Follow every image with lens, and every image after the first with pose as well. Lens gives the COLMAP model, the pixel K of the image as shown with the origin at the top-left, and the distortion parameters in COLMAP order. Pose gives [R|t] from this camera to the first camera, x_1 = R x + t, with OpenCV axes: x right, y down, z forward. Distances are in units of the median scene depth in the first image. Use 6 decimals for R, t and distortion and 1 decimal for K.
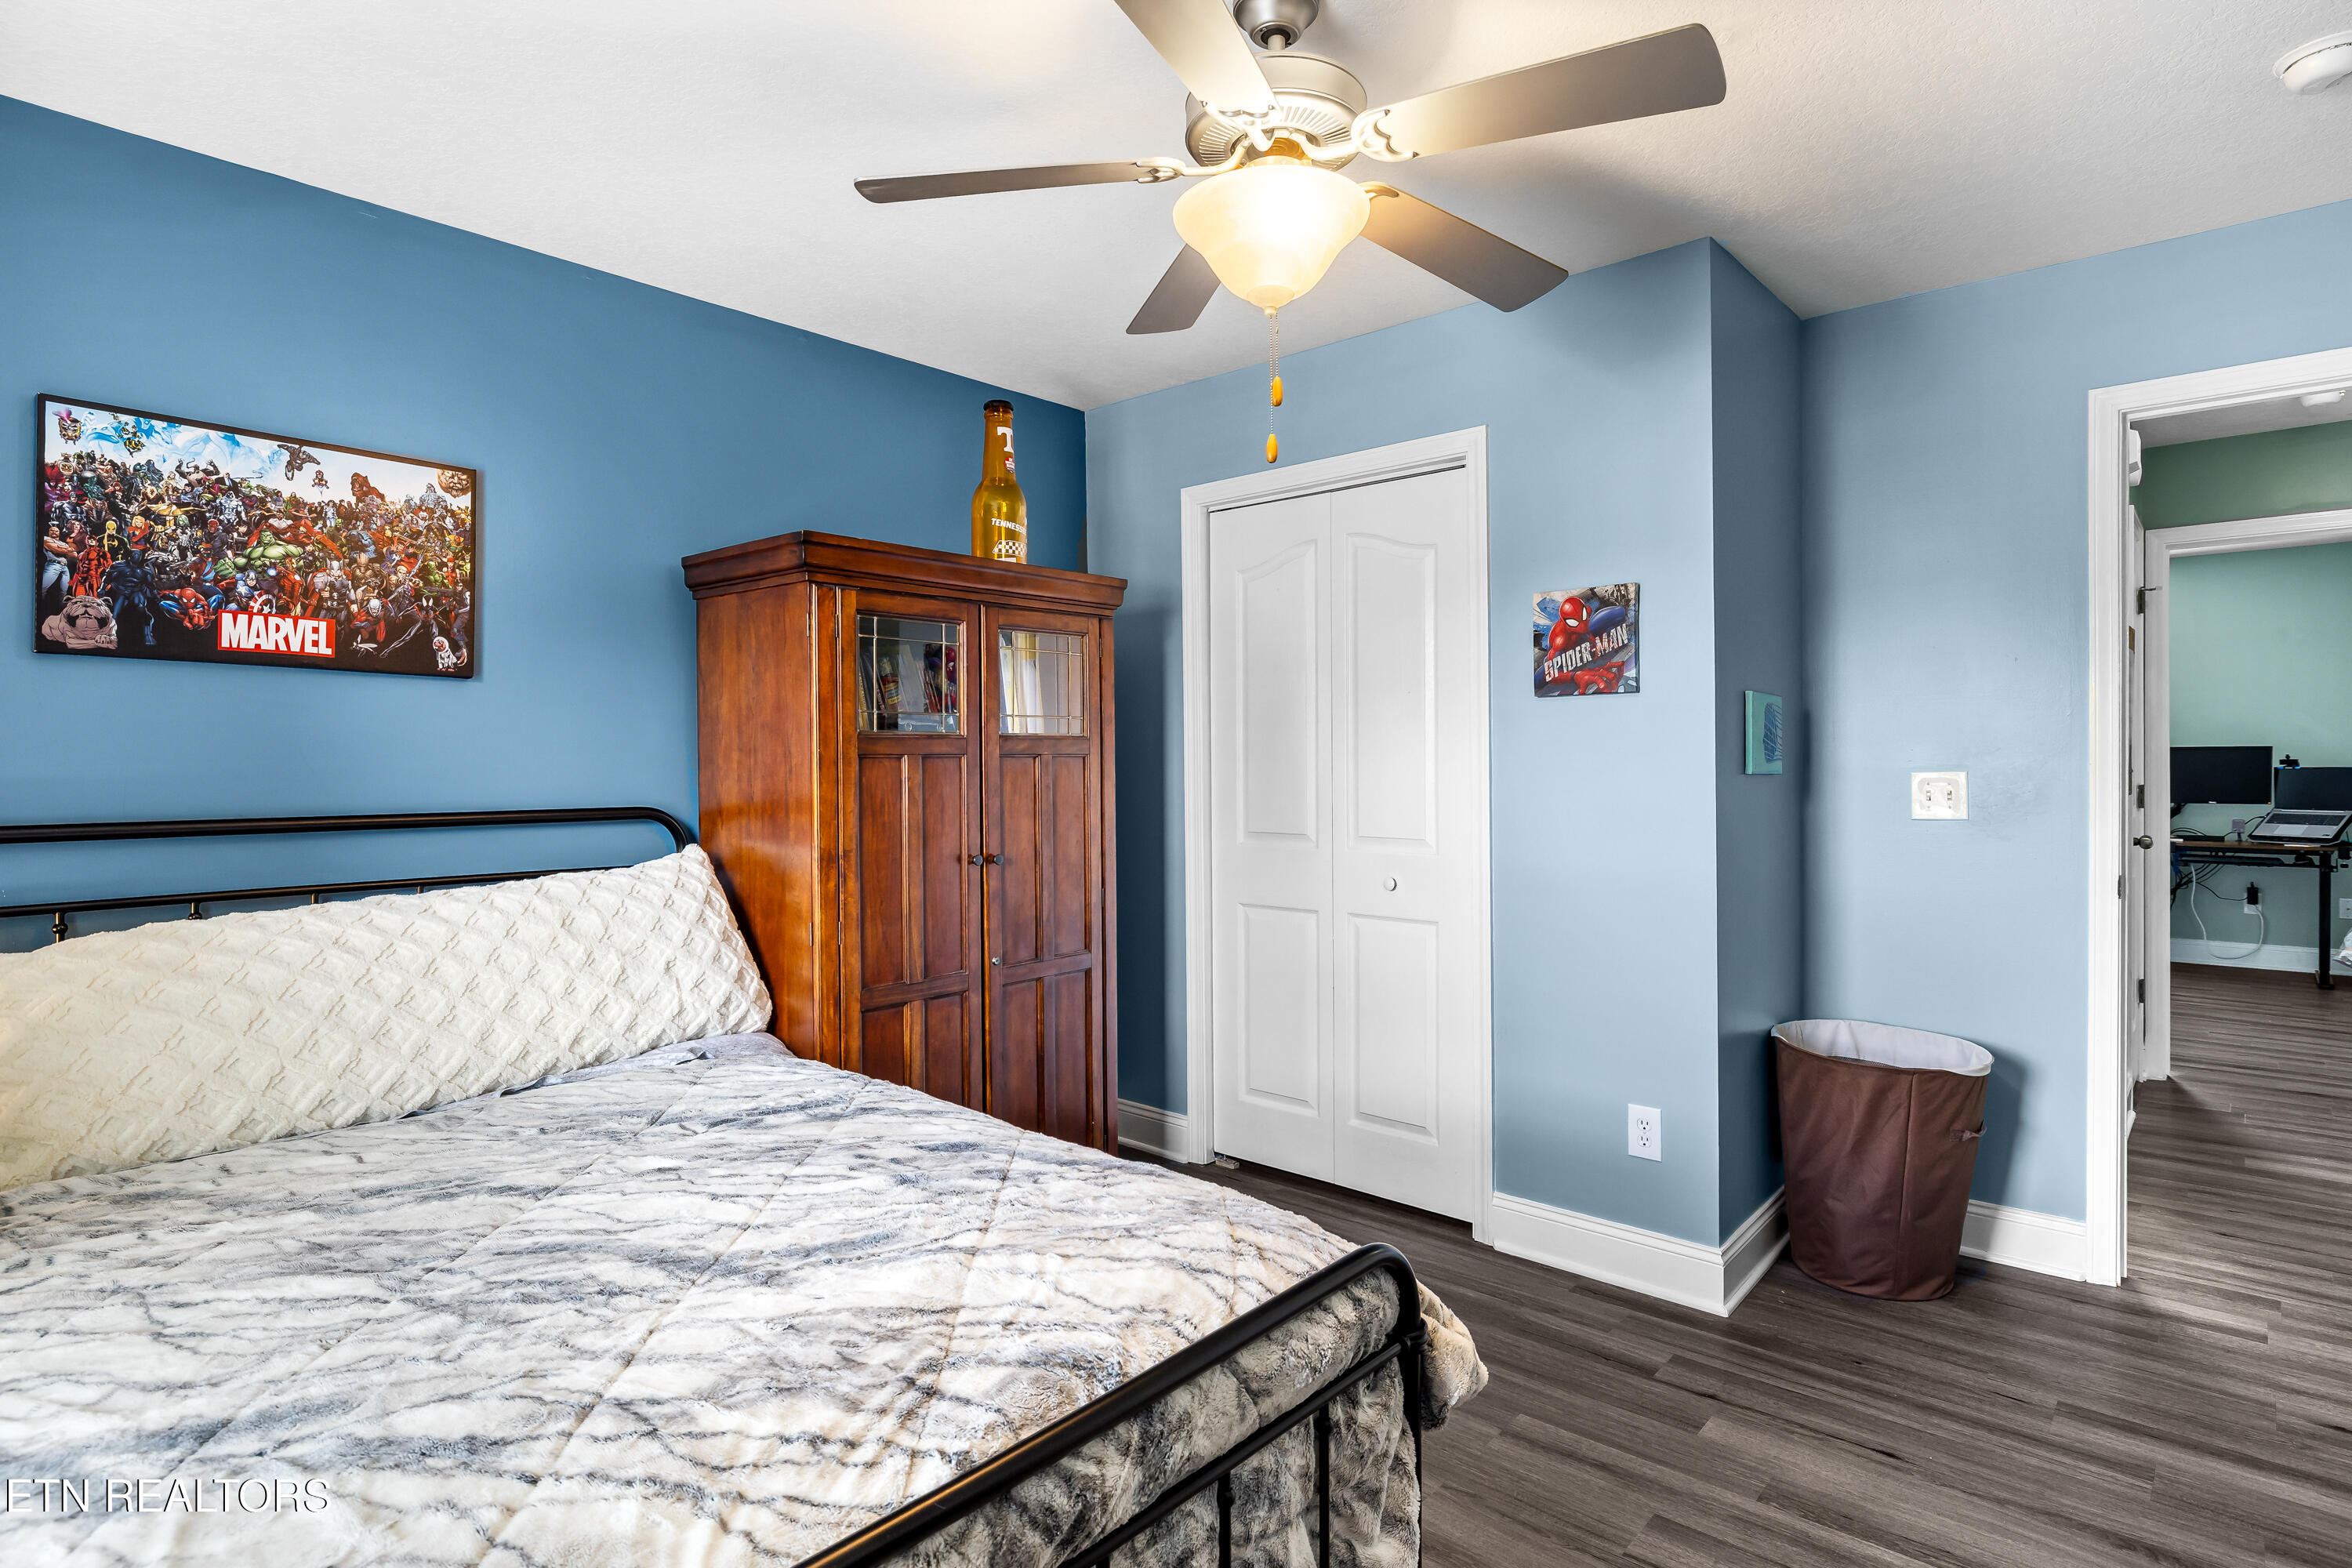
lens RADIAL K [[1210.4, 0, 1174.6], [0, 1210.4, 755.1], [0, 0, 1]] dist [0.003423, 0.000260]
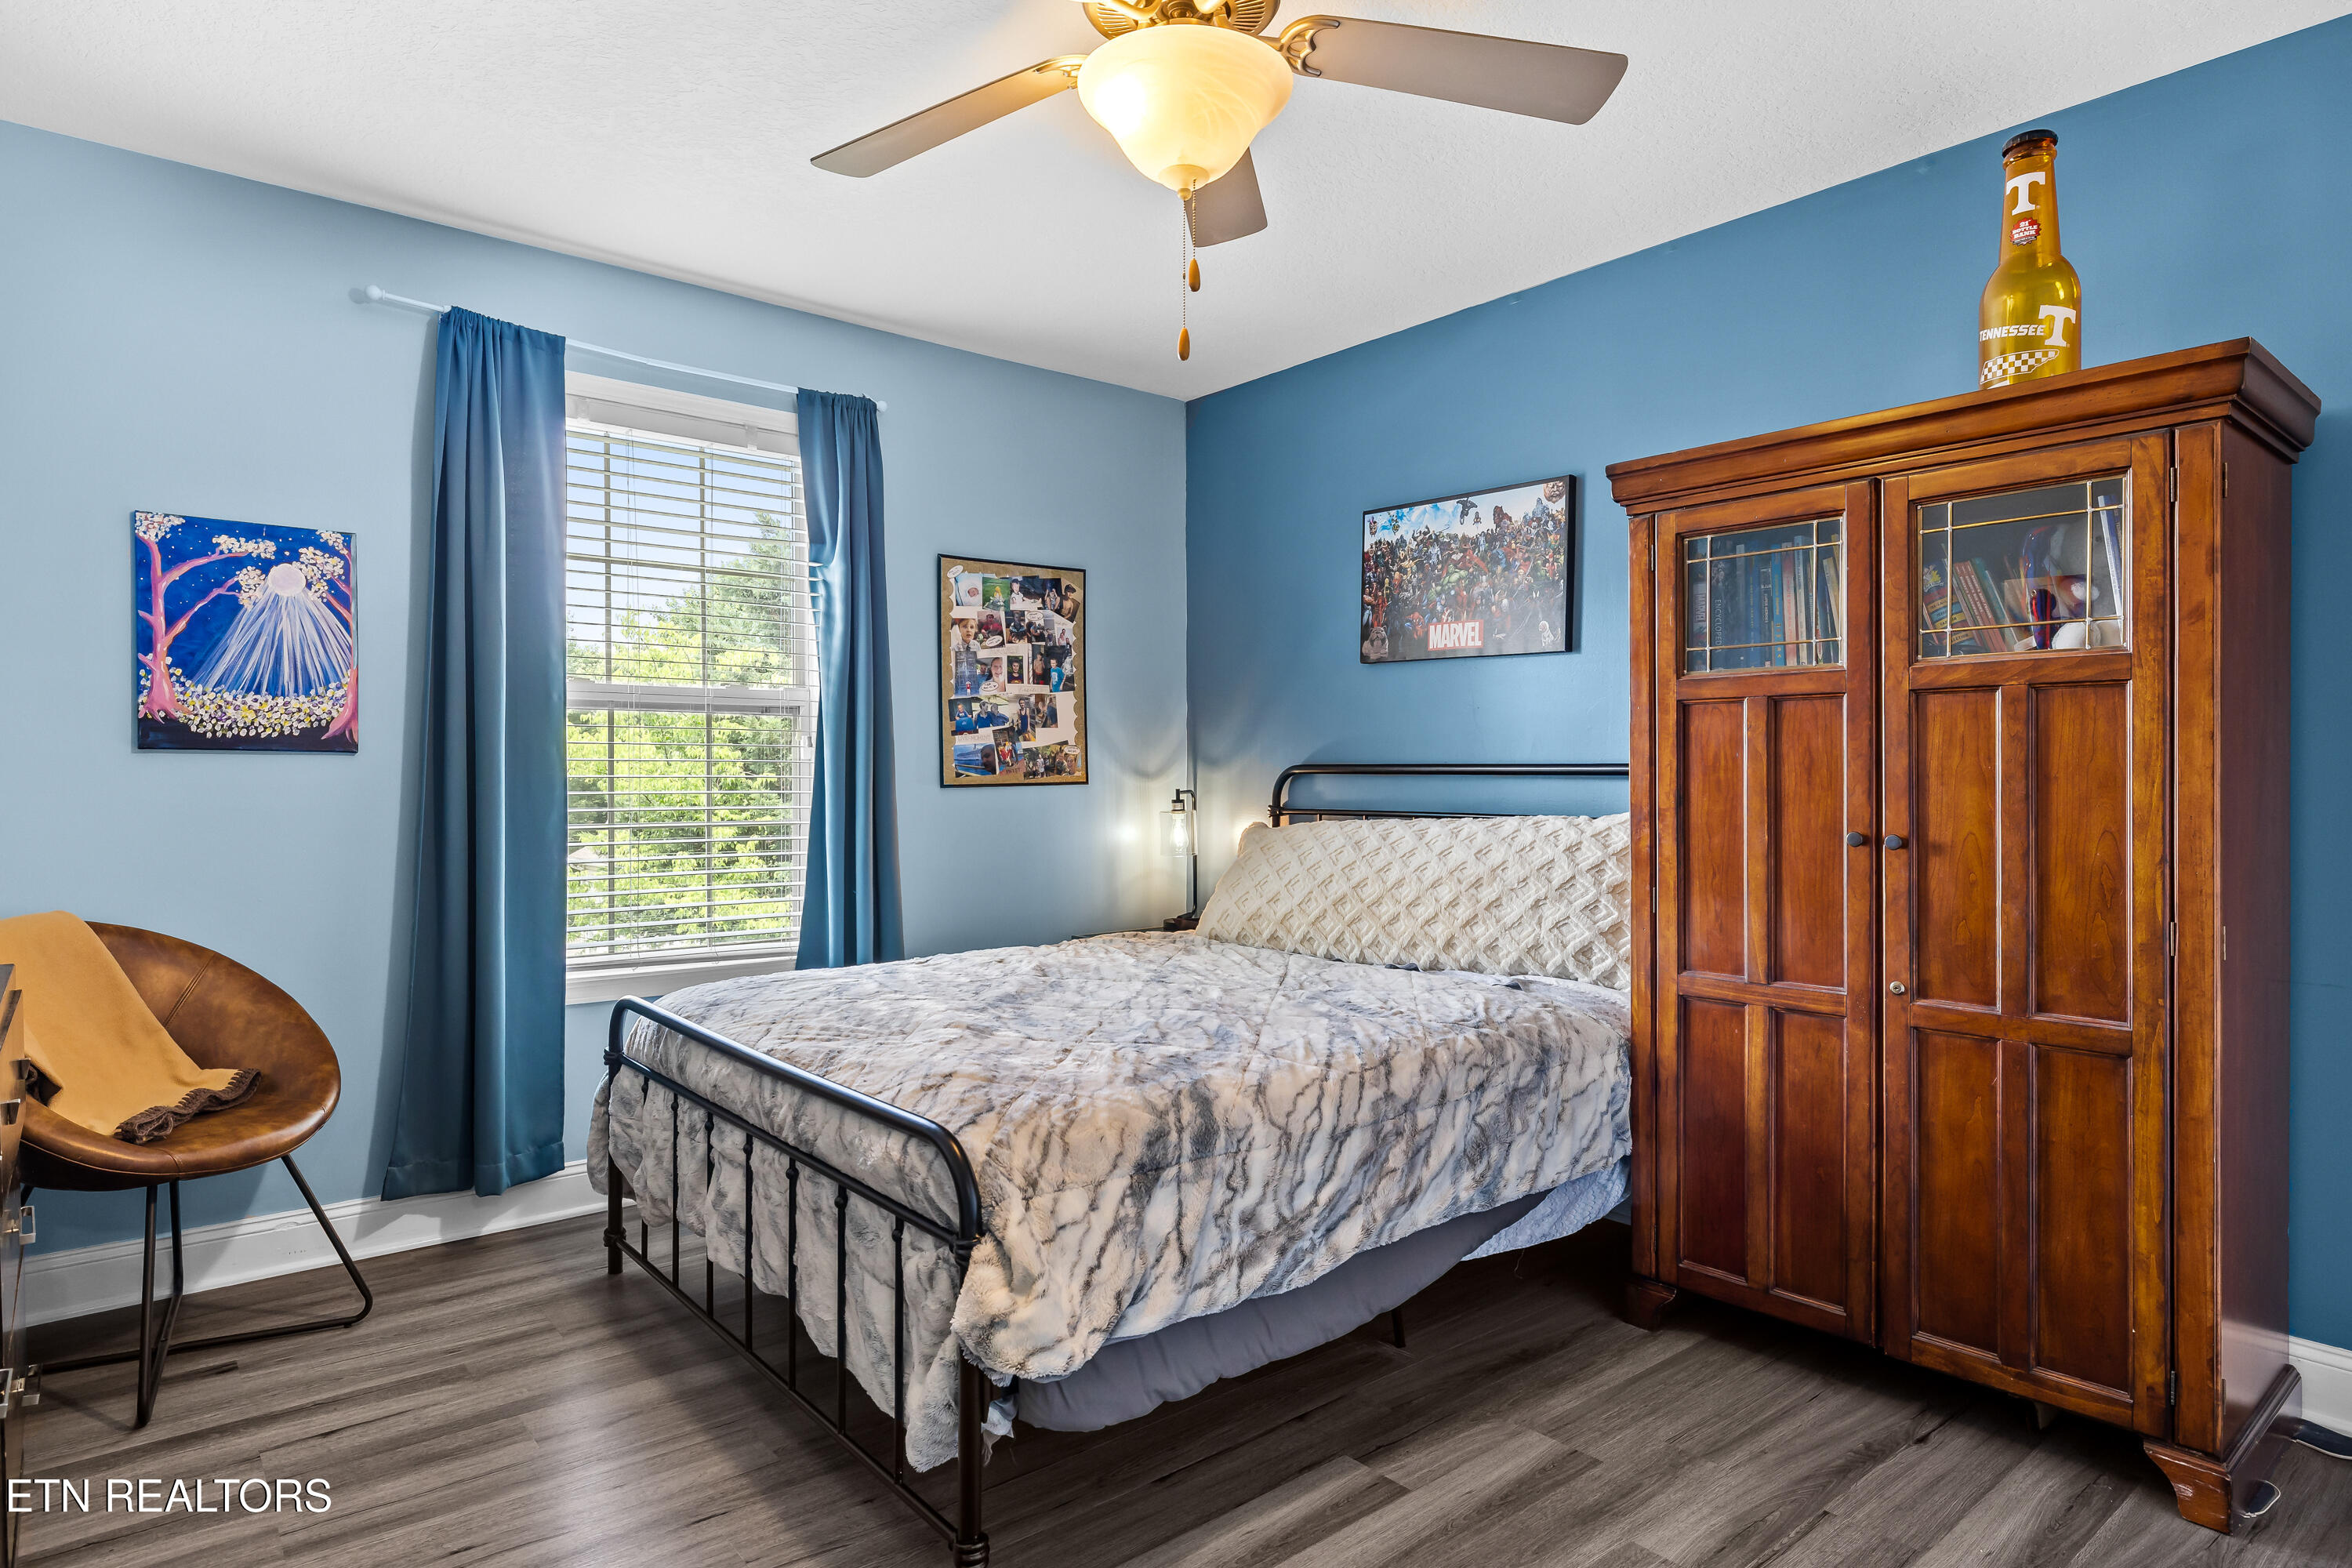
lens RADIAL K [[1322.1, 0, 1176.0], [0, 1322.1, 784.0], [0, 0, 1]] dist [0.002273, 0.000310]
pose [[-0.150064, 0.014615, -0.988568, 0.849164], [0.004188, 0.999891, 0.014147, 0.052068], [0.988667, -0.002017, -0.150109, 0.906712]]
